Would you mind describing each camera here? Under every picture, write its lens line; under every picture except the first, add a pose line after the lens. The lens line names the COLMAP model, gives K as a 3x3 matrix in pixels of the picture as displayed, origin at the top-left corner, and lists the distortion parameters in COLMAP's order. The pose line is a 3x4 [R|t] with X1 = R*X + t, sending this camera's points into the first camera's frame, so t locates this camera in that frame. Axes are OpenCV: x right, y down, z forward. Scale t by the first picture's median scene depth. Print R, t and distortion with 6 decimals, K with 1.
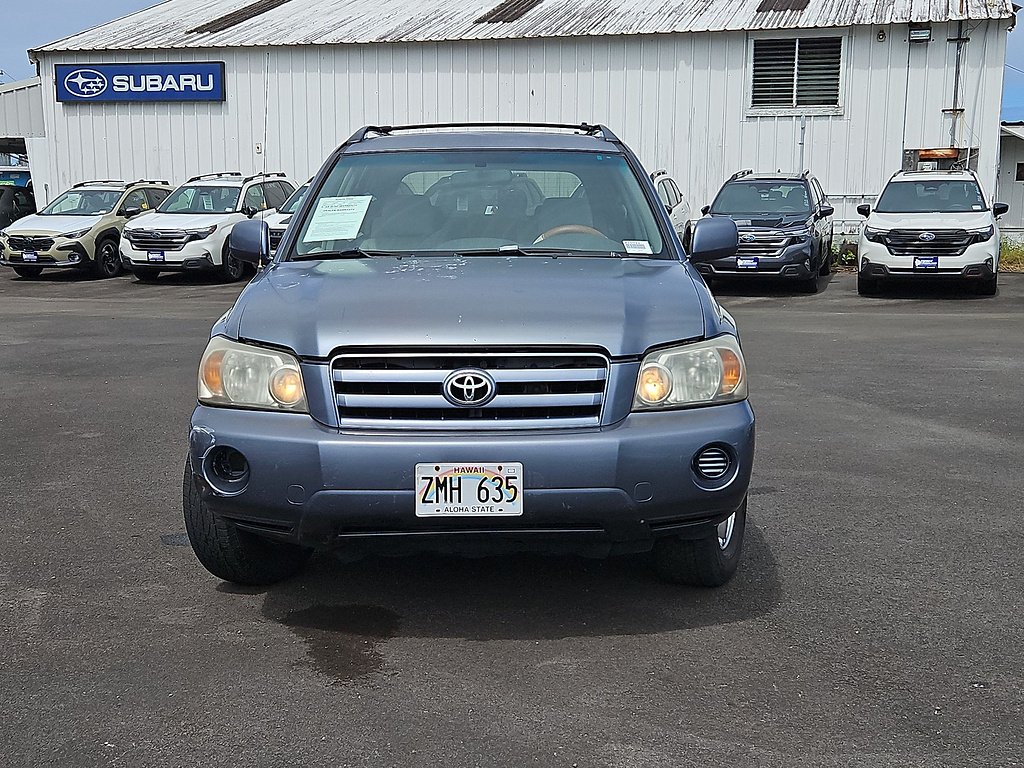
lens RADIAL K [[1321.4, 0, 514.5], [0, 1321.4, 424.7], [0, 0, 1]] dist [0.069034, -0.028304]
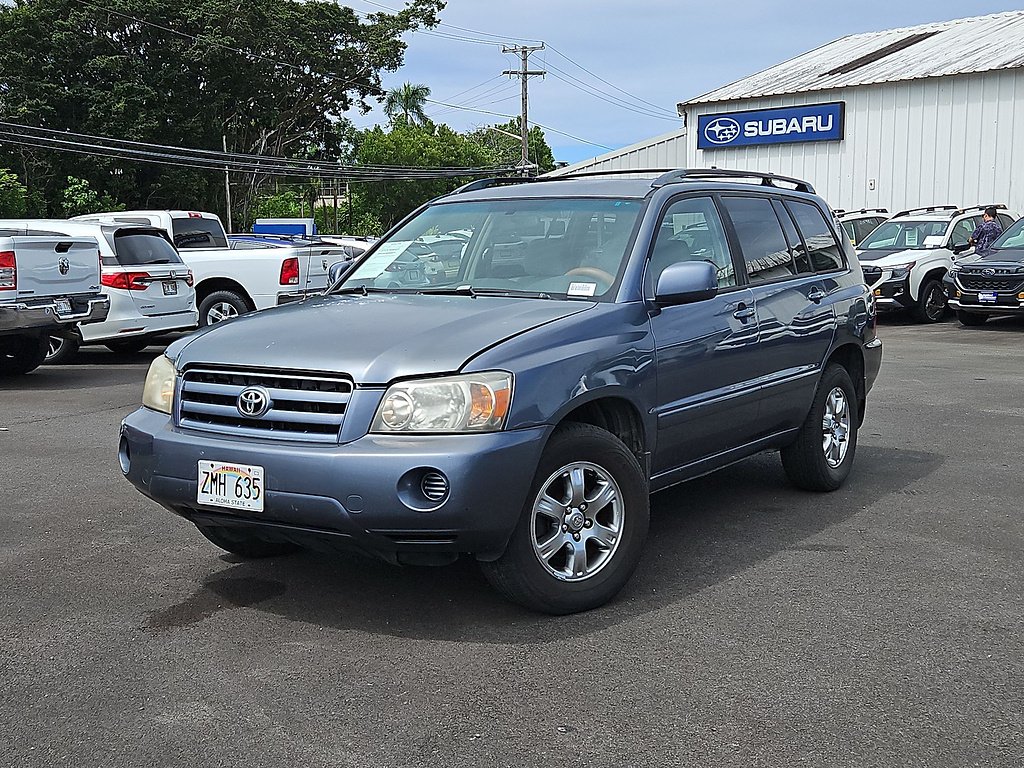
lens RADIAL K [[1321.4, 0, 514.5], [0, 1321.4, 424.7], [0, 0, 1]] dist [0.069034, -0.028304]
pose [[0.828062, 0.074903, -0.555610, 0.173263], [-0.088906, 0.996038, 0.001776, -0.006388], [0.553542, 0.047926, 0.831441, 0.028071]]
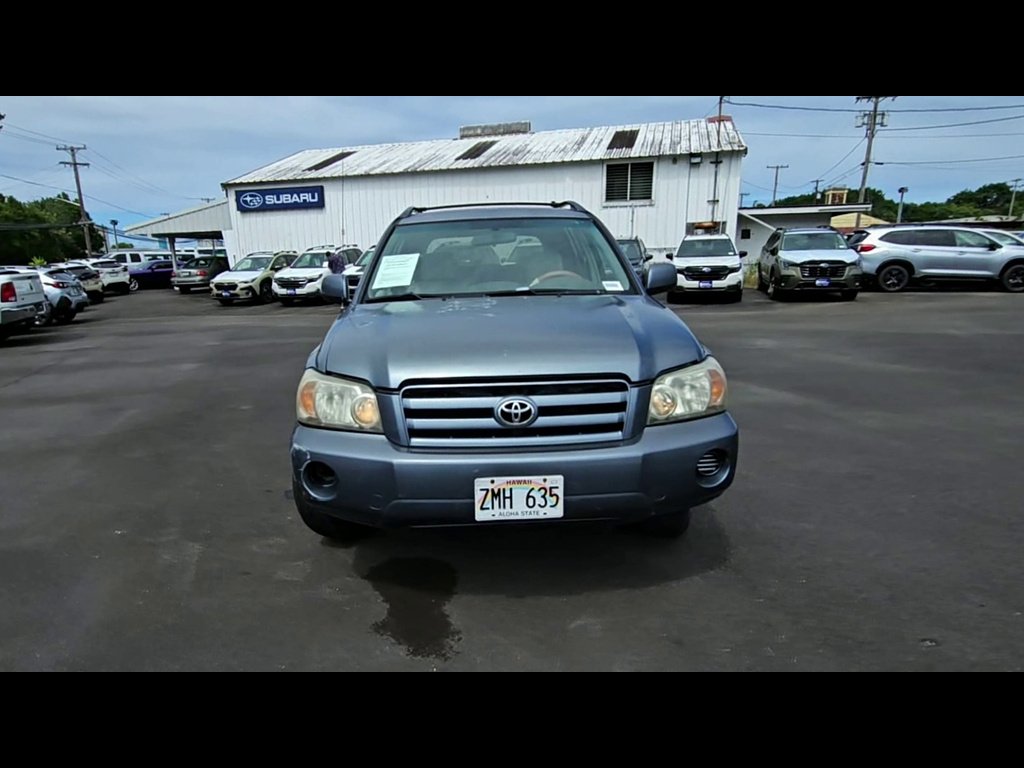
lens RADIAL K [[632.9, 0, 464.0], [0, 632.9, 428.3], [0, 0, 1]] dist [-0.007911, -0.005863]
pose [[0.999598, -0.024201, -0.014789, -0.015290], [0.025534, 0.994877, 0.097814, -0.014786], [0.012346, -0.098153, 0.995095, 0.087970]]
